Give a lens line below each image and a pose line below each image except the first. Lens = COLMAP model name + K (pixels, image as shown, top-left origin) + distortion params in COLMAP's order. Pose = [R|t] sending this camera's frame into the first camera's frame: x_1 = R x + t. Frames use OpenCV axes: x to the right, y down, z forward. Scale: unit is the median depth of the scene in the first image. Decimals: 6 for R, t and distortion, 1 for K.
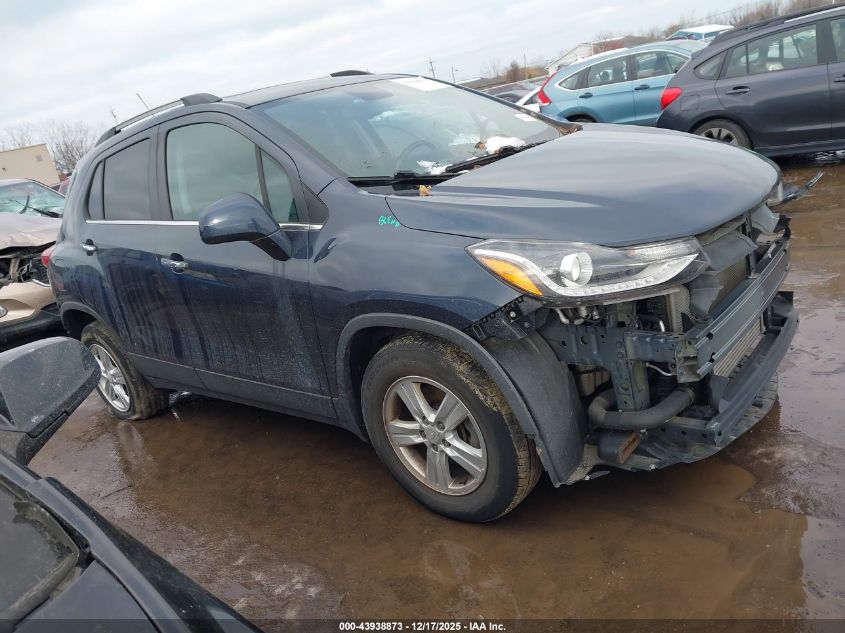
lens RADIAL K [[680.7, 0, 422.5], [0, 680.7, 316.5], [0, 0, 1]] dist [0.076151, -0.171626]
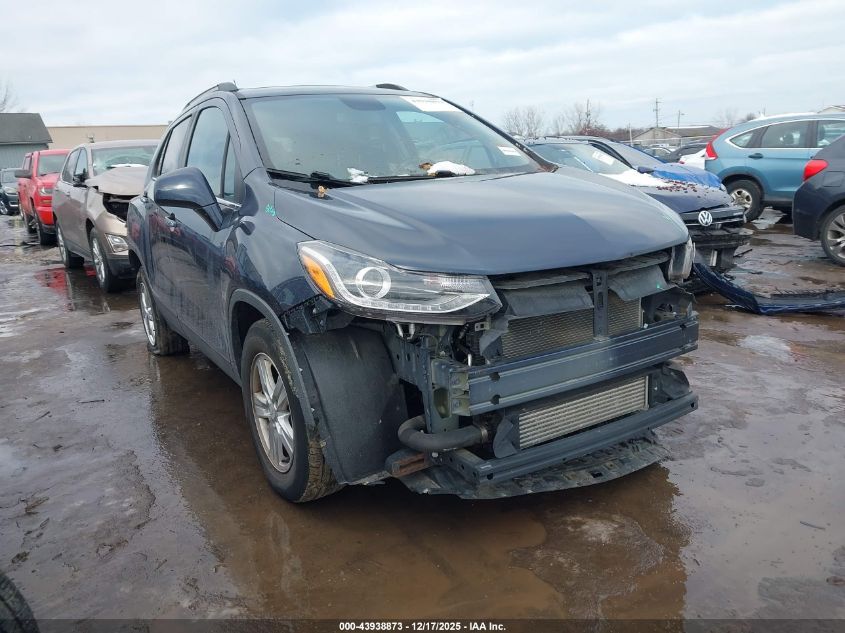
lens RADIAL K [[680.7, 0, 422.5], [0, 680.7, 316.5], [0, 0, 1]] dist [0.076151, -0.171626]
pose [[0.936359, 0.226341, -0.268330, 0.486279], [-0.234343, 0.972151, 0.002267, -0.030610], [0.261371, 0.060759, 0.963324, 0.003307]]
